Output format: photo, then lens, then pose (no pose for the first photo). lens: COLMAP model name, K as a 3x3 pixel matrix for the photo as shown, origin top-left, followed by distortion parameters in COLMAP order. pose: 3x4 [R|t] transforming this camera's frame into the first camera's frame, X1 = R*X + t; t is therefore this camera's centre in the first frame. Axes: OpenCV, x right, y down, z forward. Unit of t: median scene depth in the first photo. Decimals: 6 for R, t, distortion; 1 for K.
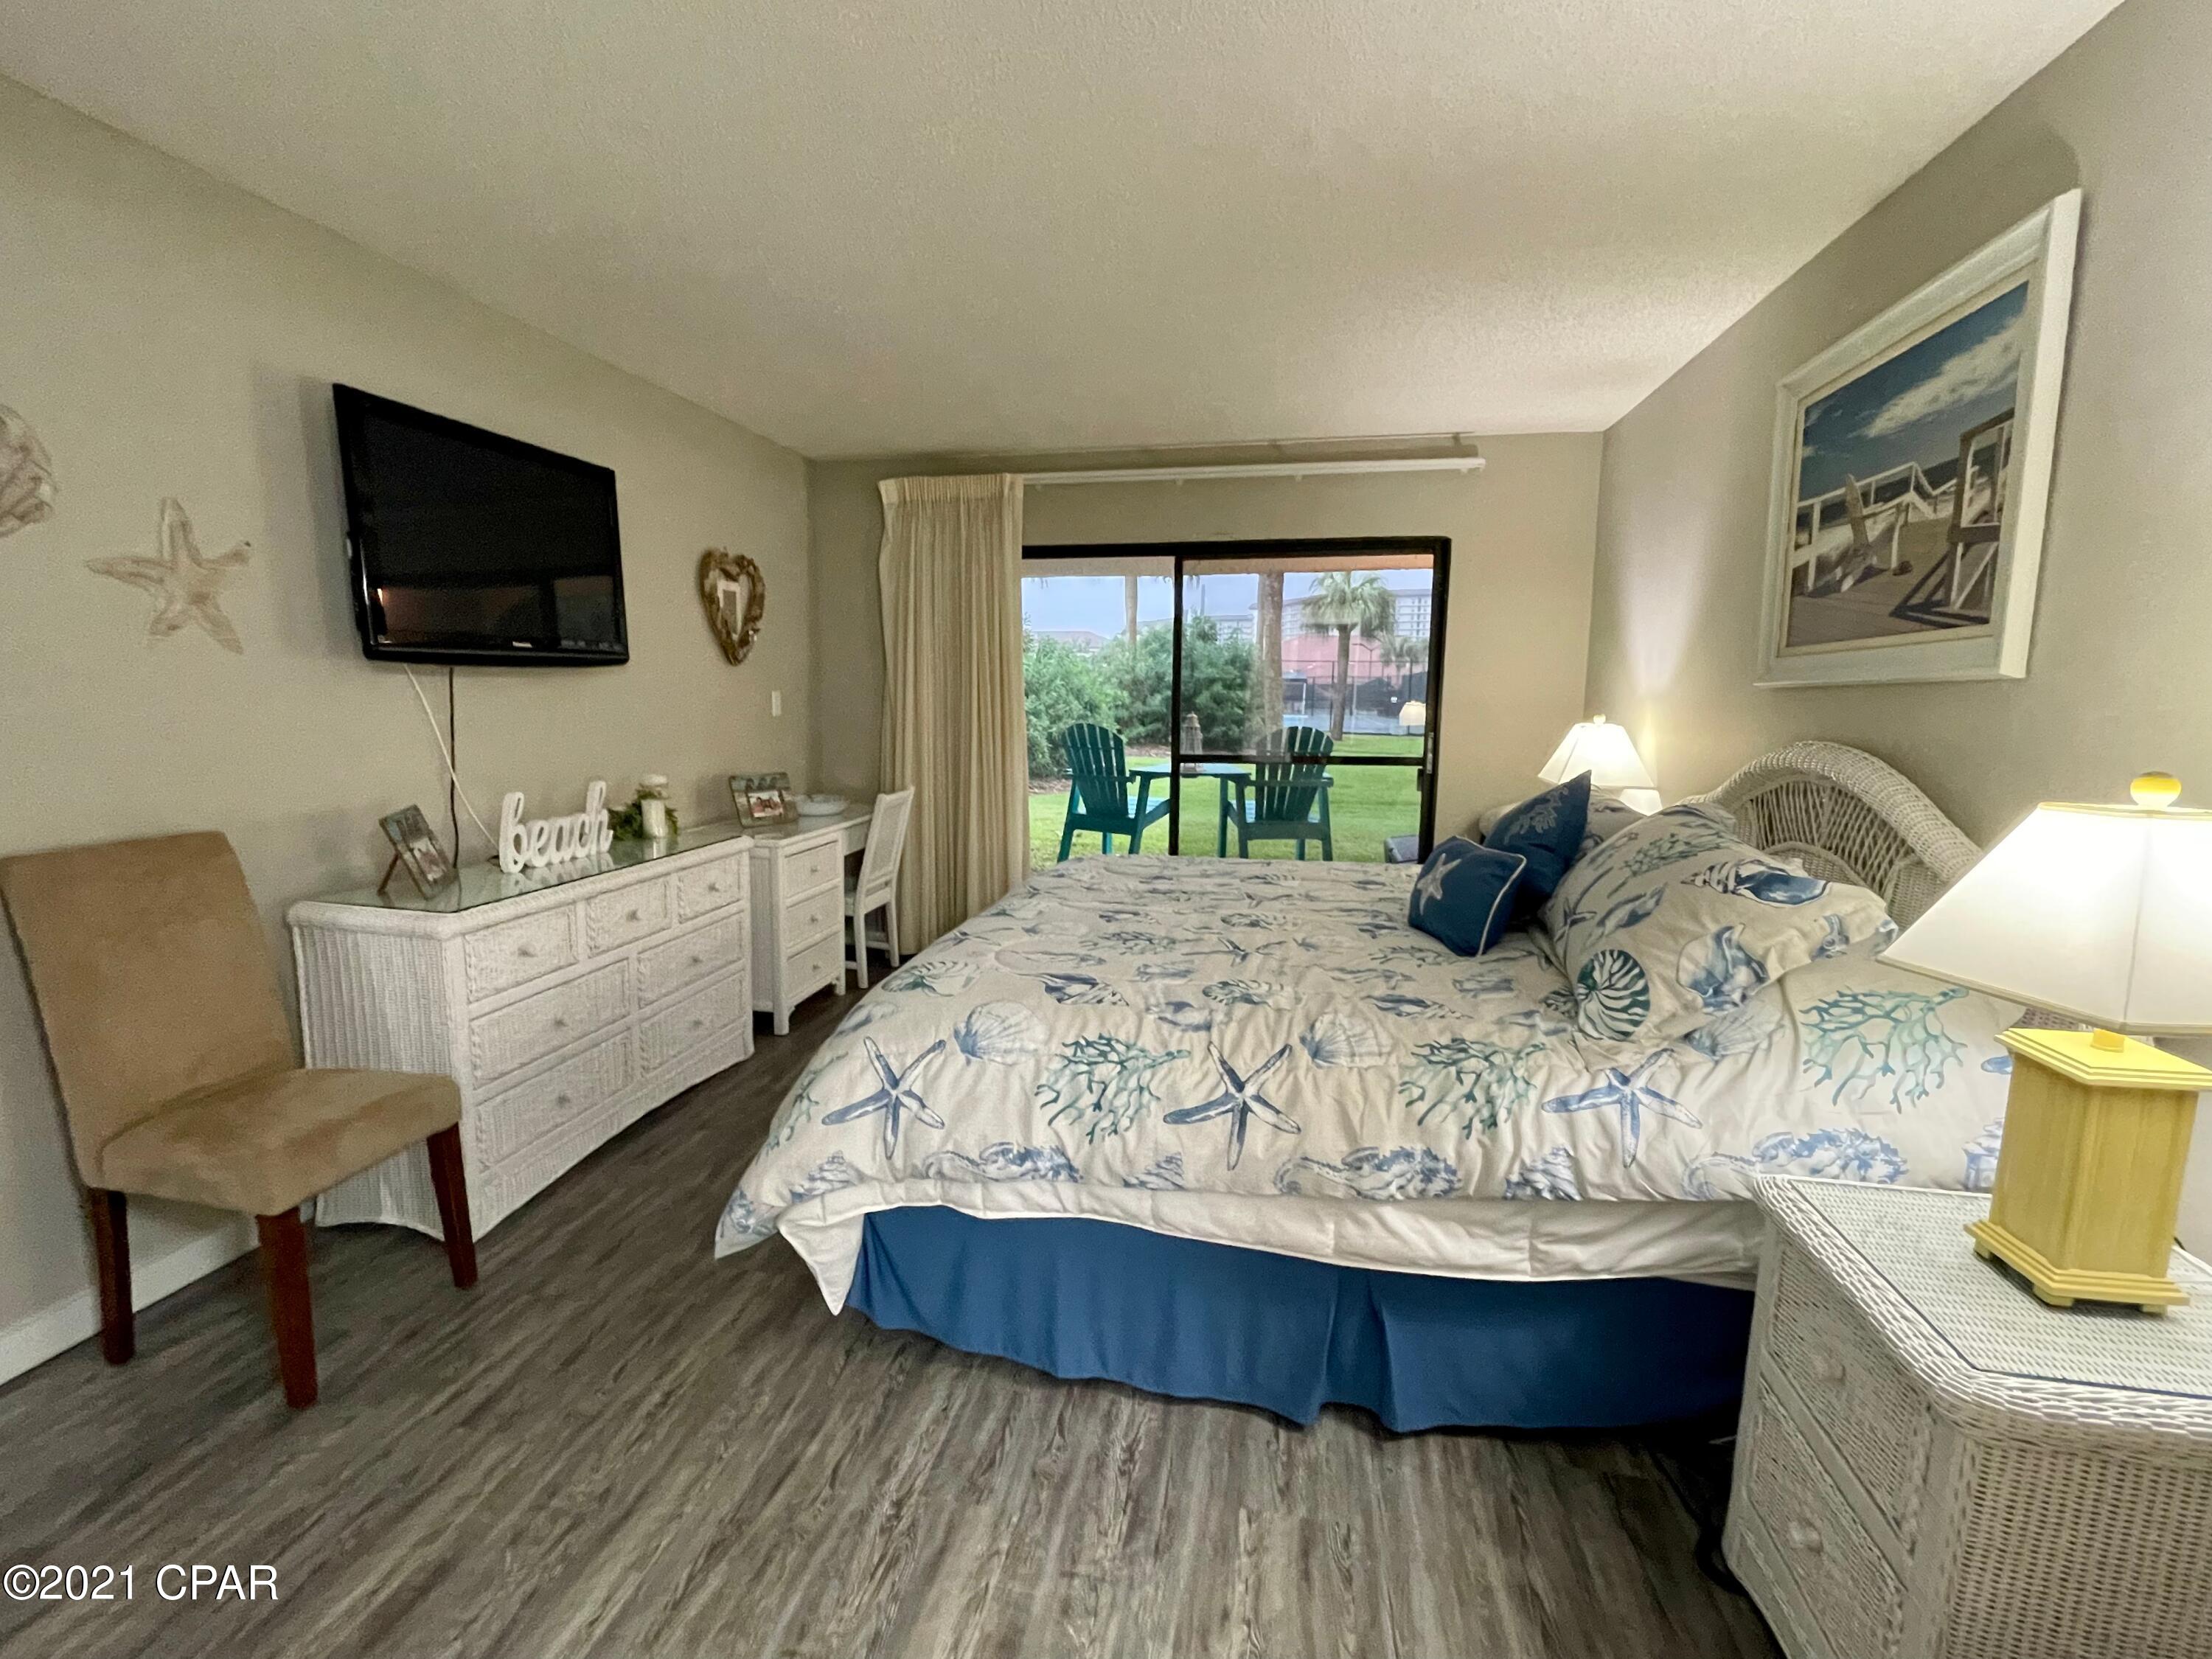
lens RADIAL K [[1024.1, 0, 1100.1], [0, 1024.1, 830.2], [0, 0, 1]] dist [-0.008554, 0.003237]
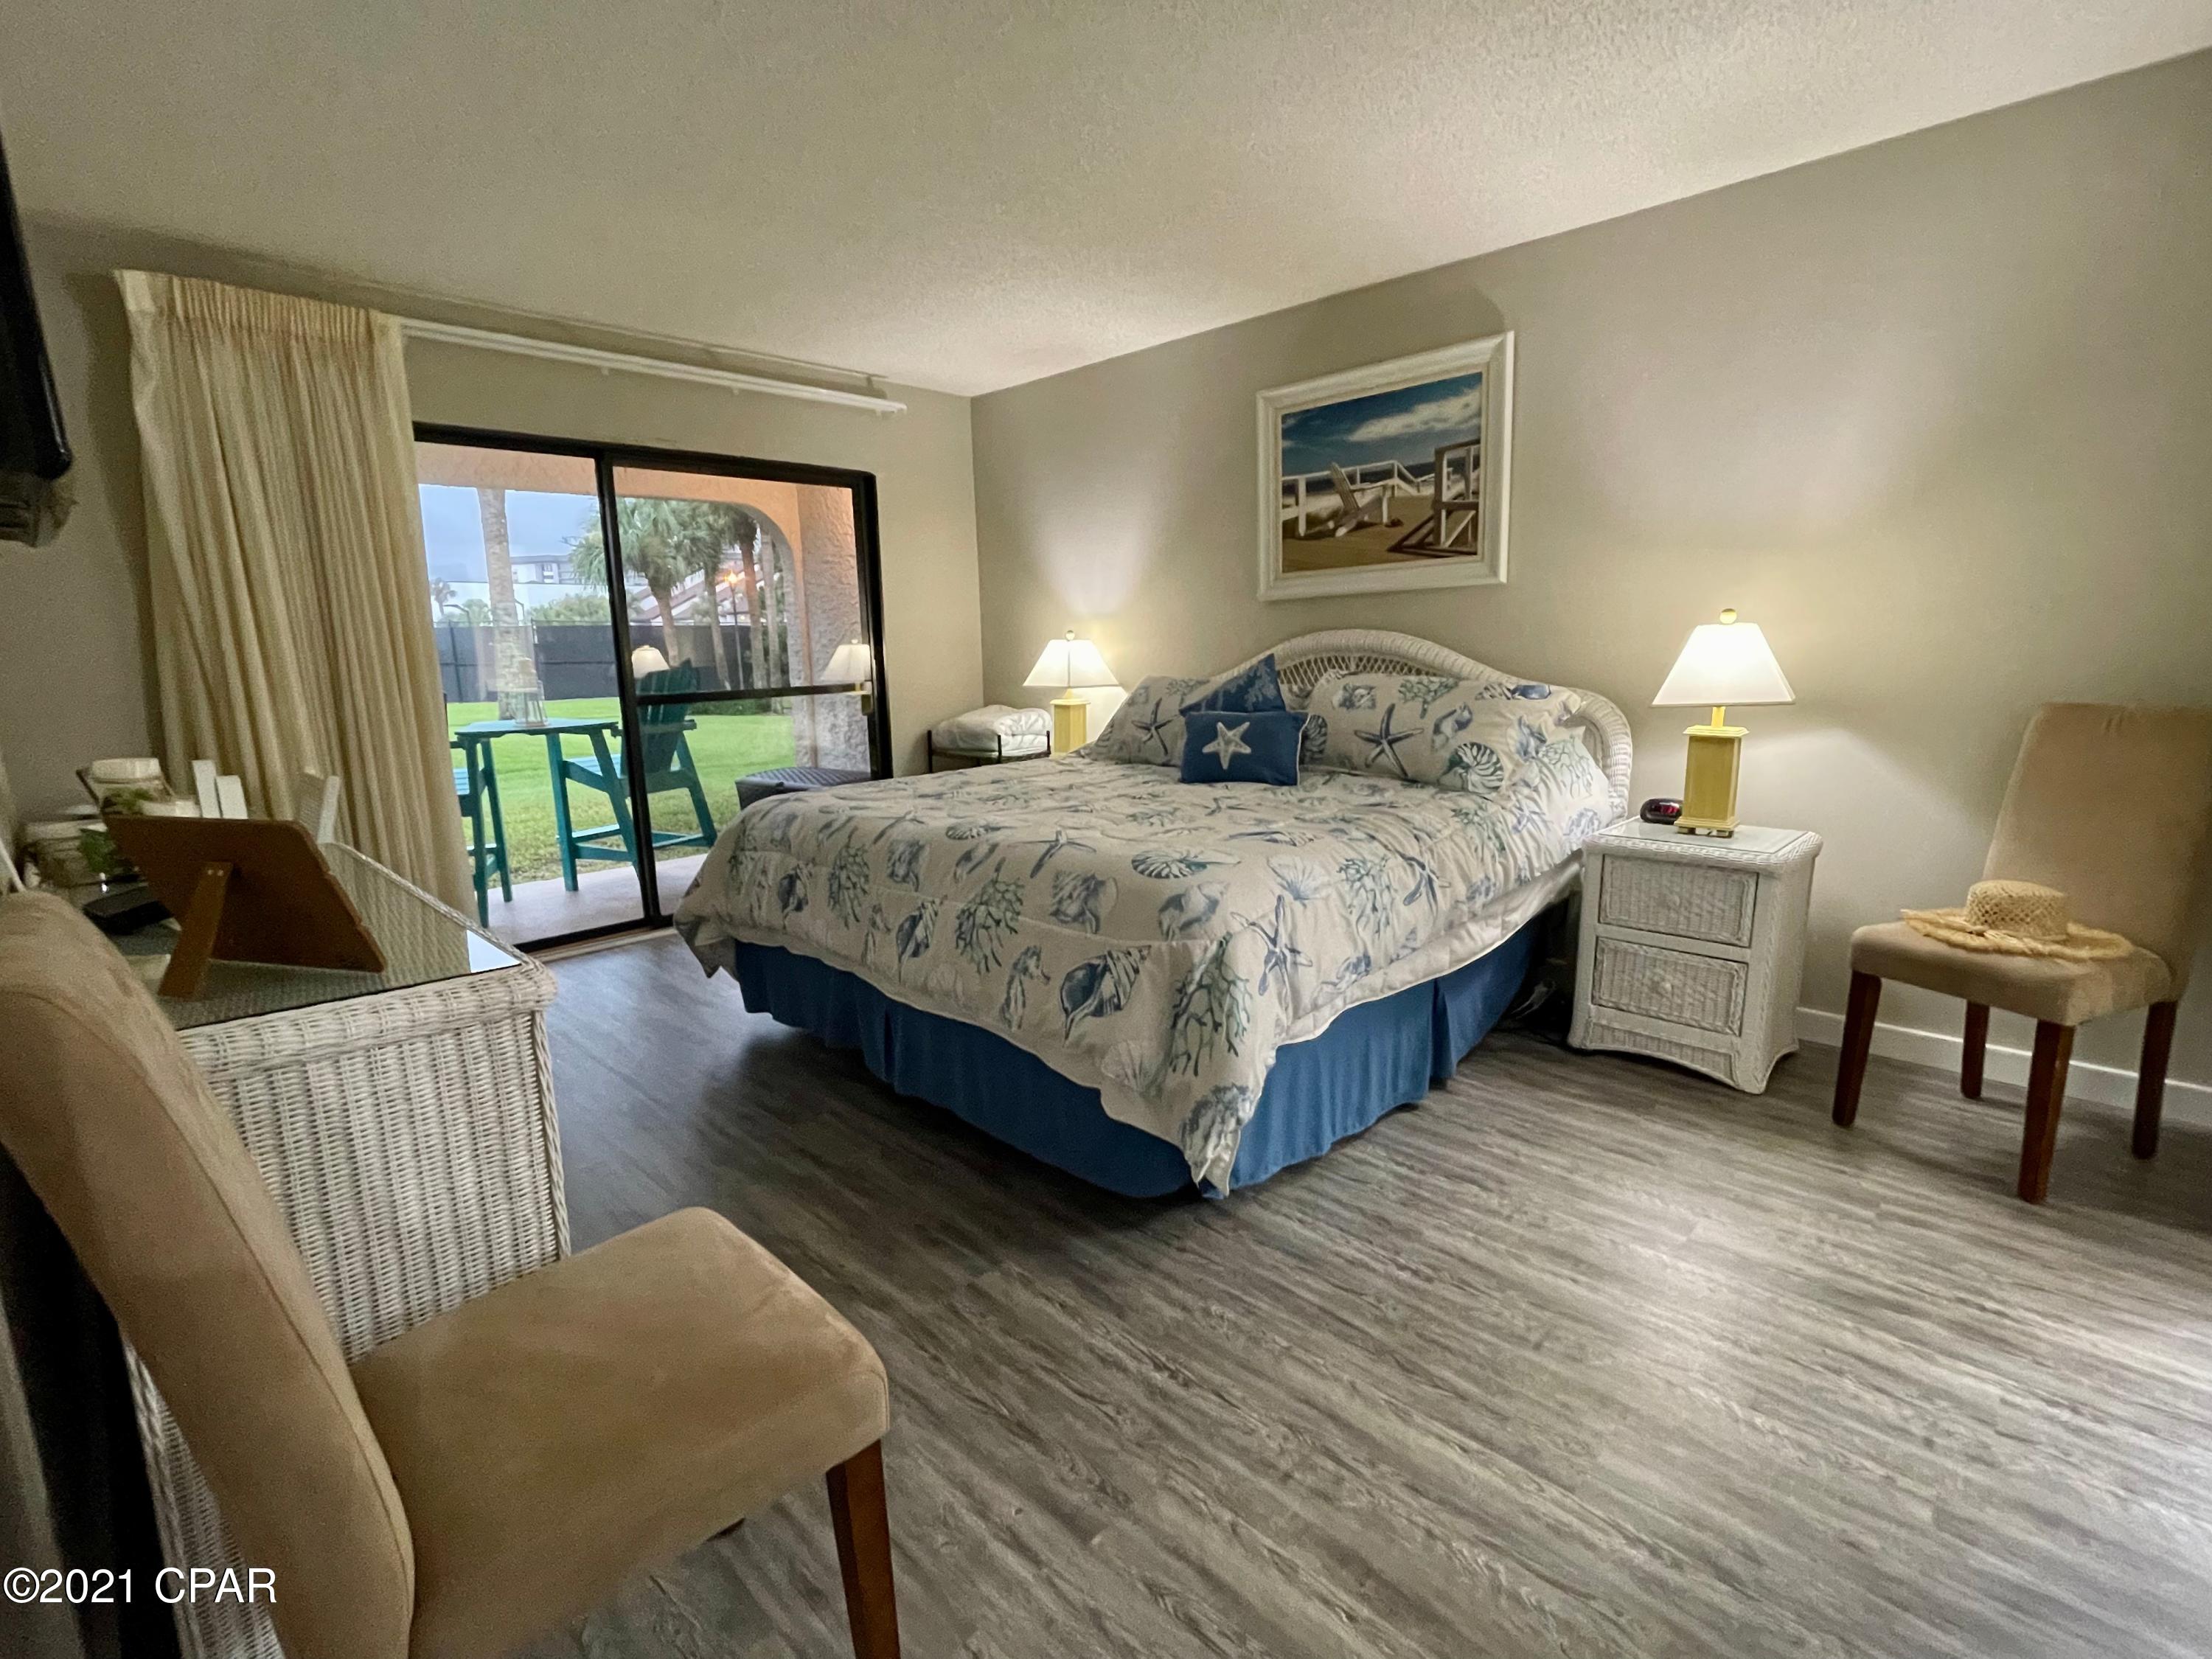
lens RADIAL K [[1024.1, 0, 1108.3], [0, 1024.1, 825.0], [0, 0, 1]] dist [-0.008554, 0.003237]
pose [[0.550752, -0.167327, 0.817725, -1.034617], [0.140497, 0.984305, 0.106786, -0.009329], [-0.822759, 0.056075, 0.565618, 0.482380]]
